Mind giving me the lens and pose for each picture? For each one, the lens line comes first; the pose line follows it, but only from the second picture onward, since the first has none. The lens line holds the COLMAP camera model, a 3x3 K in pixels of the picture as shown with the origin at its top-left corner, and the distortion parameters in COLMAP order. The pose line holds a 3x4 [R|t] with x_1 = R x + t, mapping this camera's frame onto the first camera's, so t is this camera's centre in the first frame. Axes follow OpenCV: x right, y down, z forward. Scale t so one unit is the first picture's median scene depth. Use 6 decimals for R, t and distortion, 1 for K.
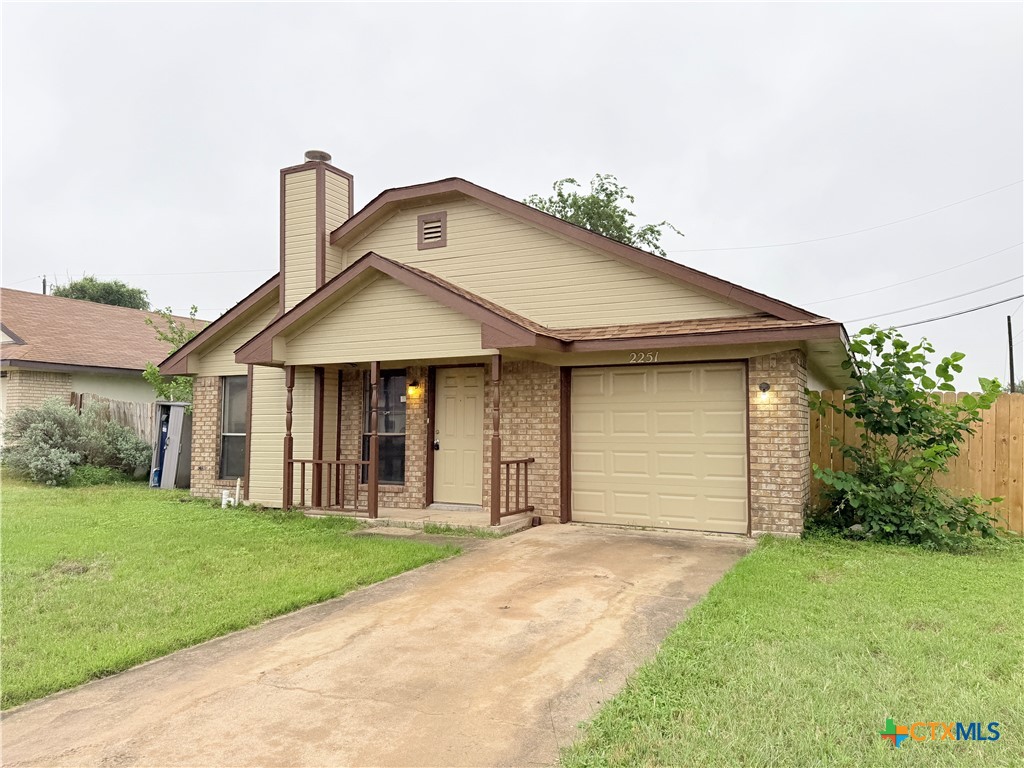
lens RADIAL K [[737.0, 0, 553.4], [0, 737.0, 373.9], [0, 0, 1]] dist [0.039425, -0.033367]
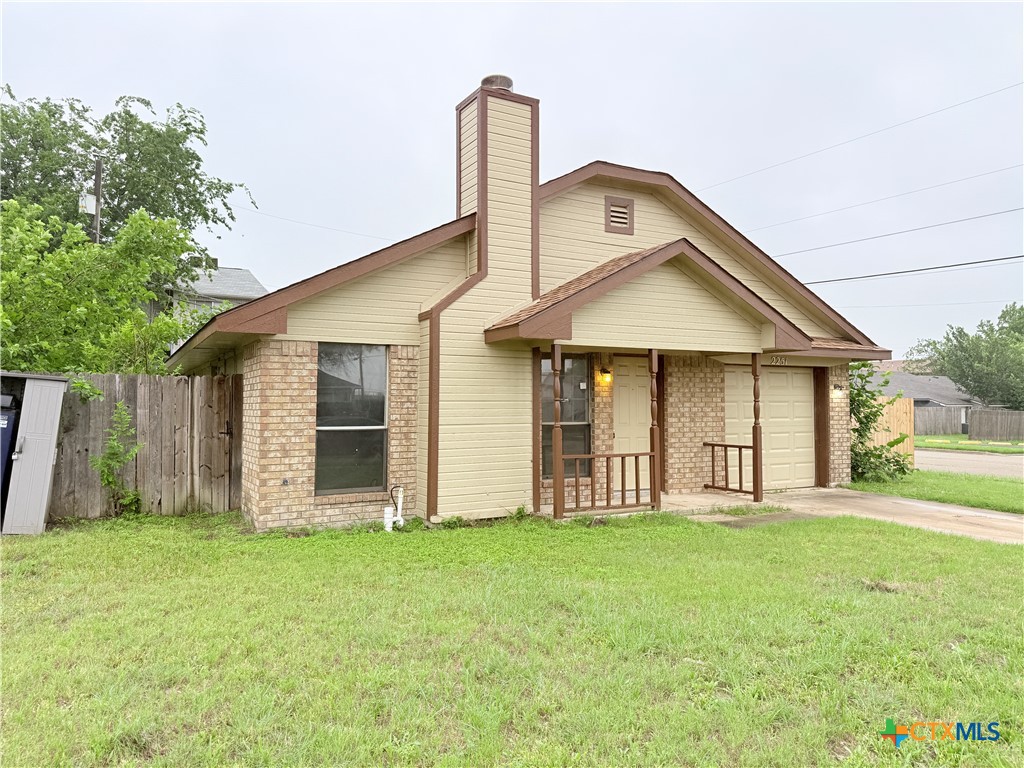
lens RADIAL K [[737.0, 0, 512.7], [0, 737.0, 384.5], [0, 0, 1]] dist [0.039425, -0.033367]
pose [[0.553564, 0.024113, 0.832457, -1.044206], [-0.058284, 0.998252, 0.009842, 0.028338], [-0.830765, -0.053967, 0.554002, 0.558533]]
